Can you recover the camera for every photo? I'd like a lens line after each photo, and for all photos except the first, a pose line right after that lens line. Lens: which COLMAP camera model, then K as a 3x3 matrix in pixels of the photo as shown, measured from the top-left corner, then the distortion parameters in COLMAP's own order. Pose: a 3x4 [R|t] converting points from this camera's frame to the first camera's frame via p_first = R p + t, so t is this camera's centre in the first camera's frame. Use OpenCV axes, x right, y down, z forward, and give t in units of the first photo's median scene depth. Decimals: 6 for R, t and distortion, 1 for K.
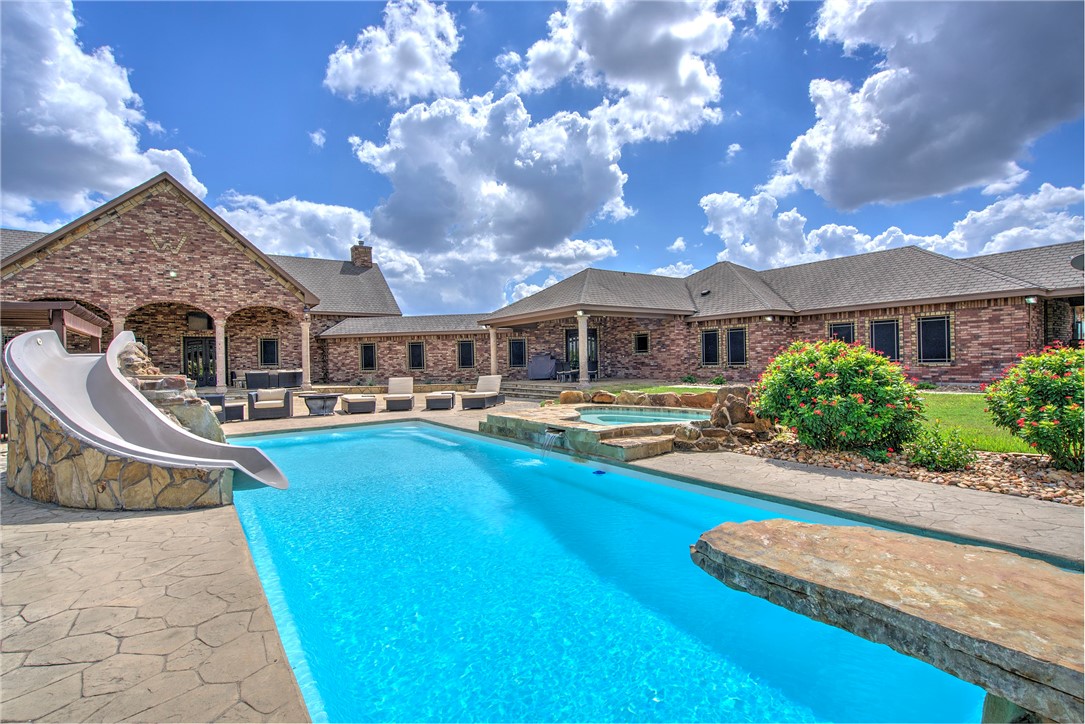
lens RADIAL K [[513.2, 0, 542.5], [0, 513.2, 362.0], [0, 0, 1]] dist [-0.000052, -0.000045]
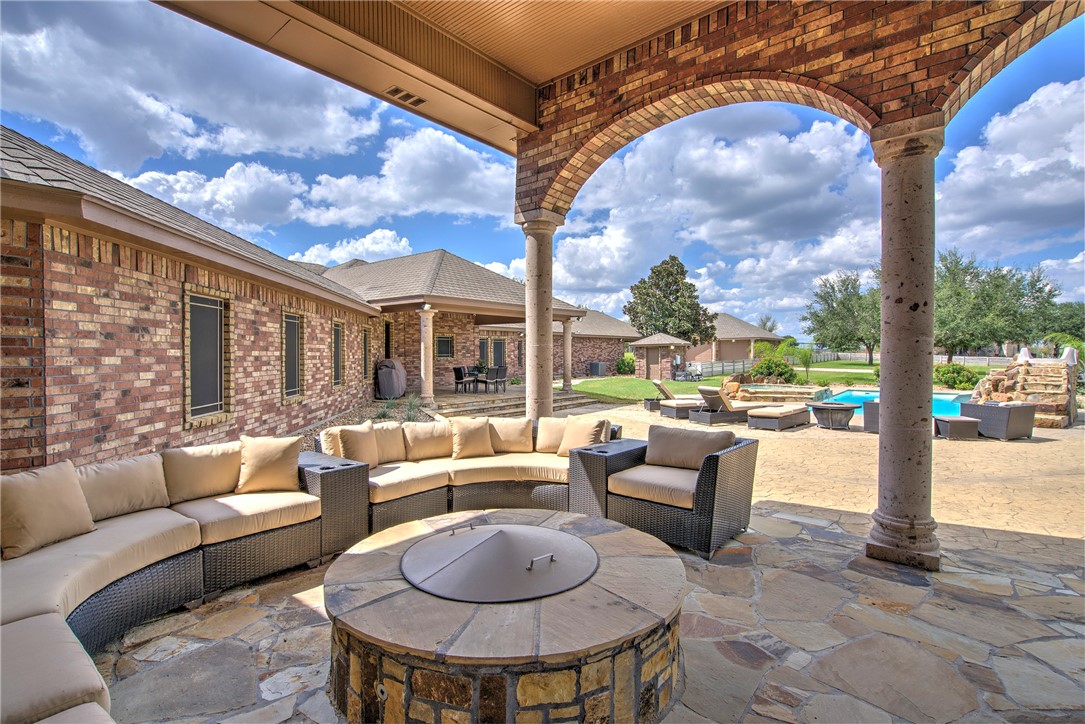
lens RADIAL K [[513.2, 0, 542.5], [0, 513.2, 362.0], [0, 0, 1]] dist [-0.000052, -0.000045]
pose [[-0.285560, 0.003890, 0.958353, -0.733428], [0.006362, 0.999977, -0.002164, -0.007239], [-0.958340, 0.005479, -0.285579, 1.120392]]
